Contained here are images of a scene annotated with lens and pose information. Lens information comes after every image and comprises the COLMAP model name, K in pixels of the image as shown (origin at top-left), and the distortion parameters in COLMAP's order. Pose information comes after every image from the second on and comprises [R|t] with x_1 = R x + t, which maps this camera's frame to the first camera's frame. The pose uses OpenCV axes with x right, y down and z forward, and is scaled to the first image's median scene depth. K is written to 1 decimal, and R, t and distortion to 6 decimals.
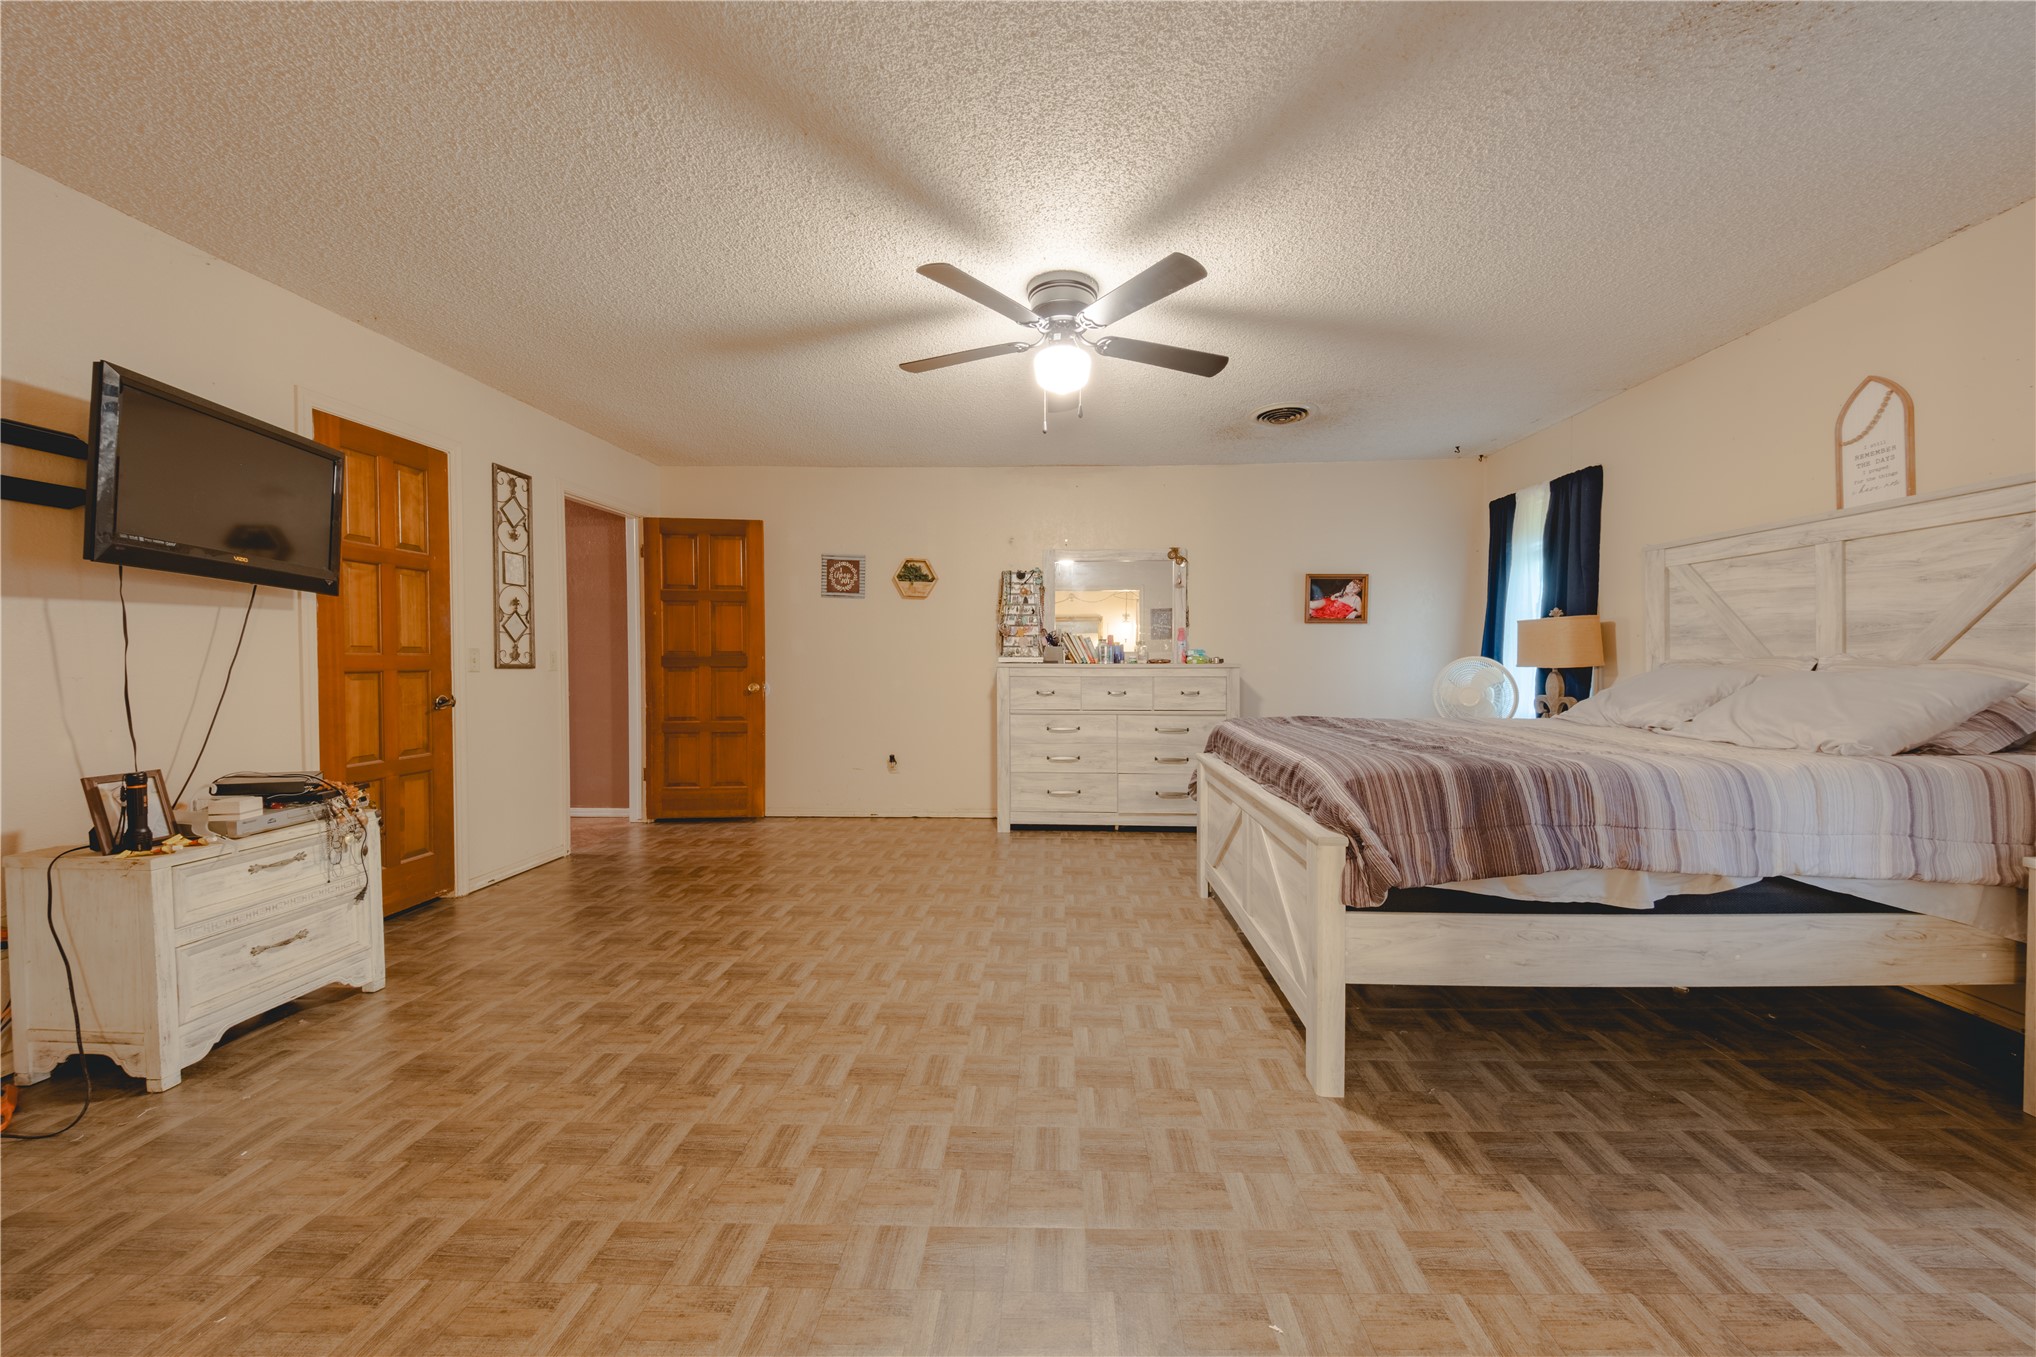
lens RADIAL K [[709.9, 0, 1008.3], [0, 709.9, 663.0], [0, 0, 1]] dist [0.047656, -0.027545]
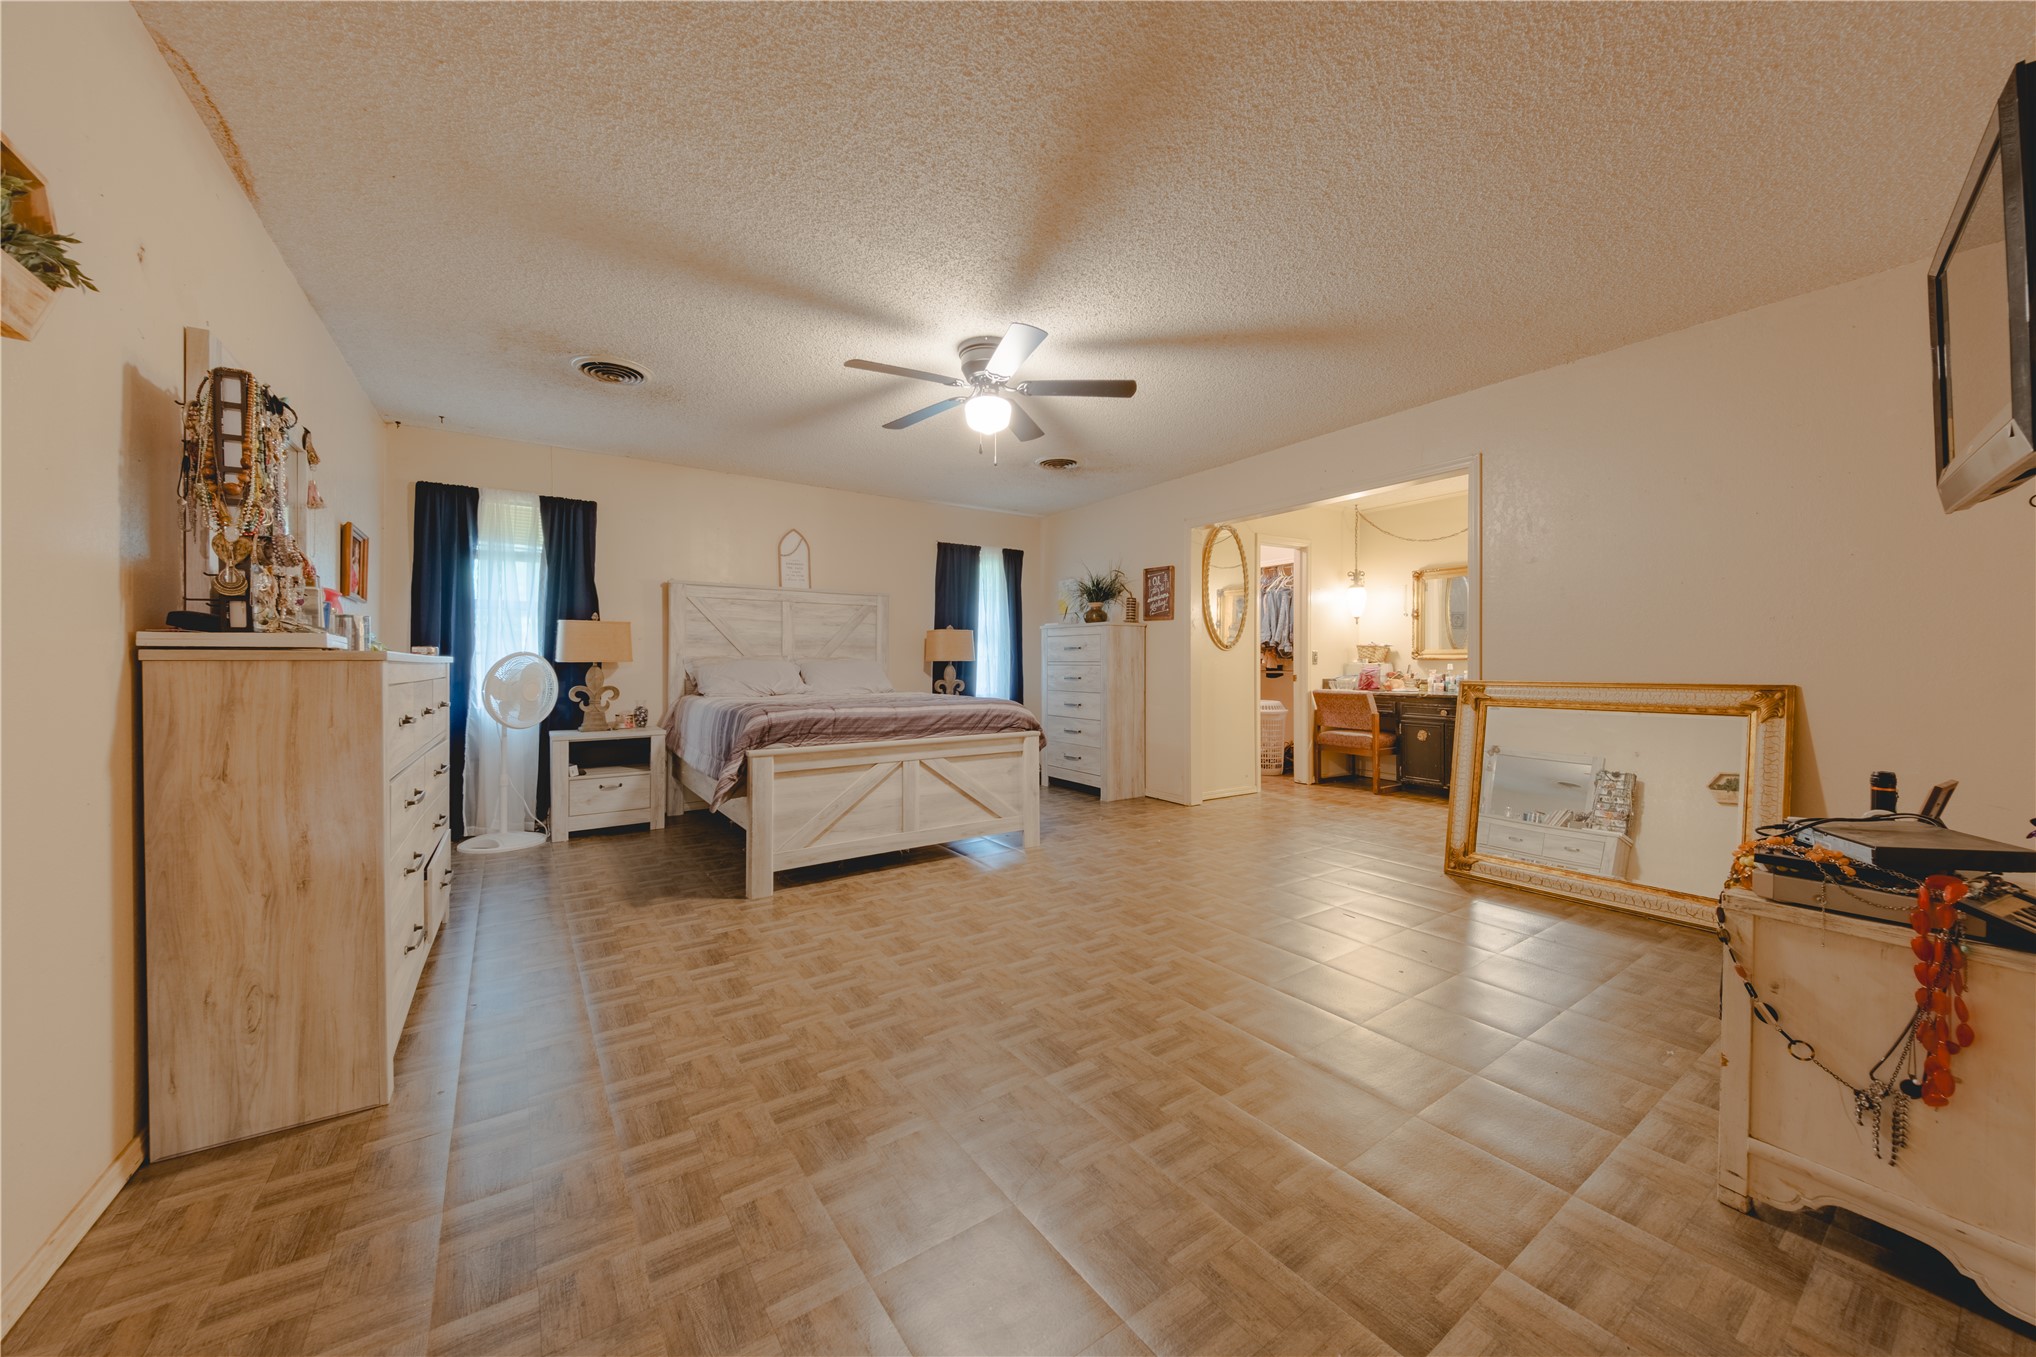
lens RADIAL K [[696.9, 0, 1024.3], [0, 696.9, 666.4], [0, 0, 1]] dist [0.049810, -0.025243]
pose [[-0.610587, -0.007056, 0.791918, -0.825054], [0.003370, 0.999928, 0.011508, 0.002334], [-0.791942, 0.009695, -0.610519, 1.521765]]
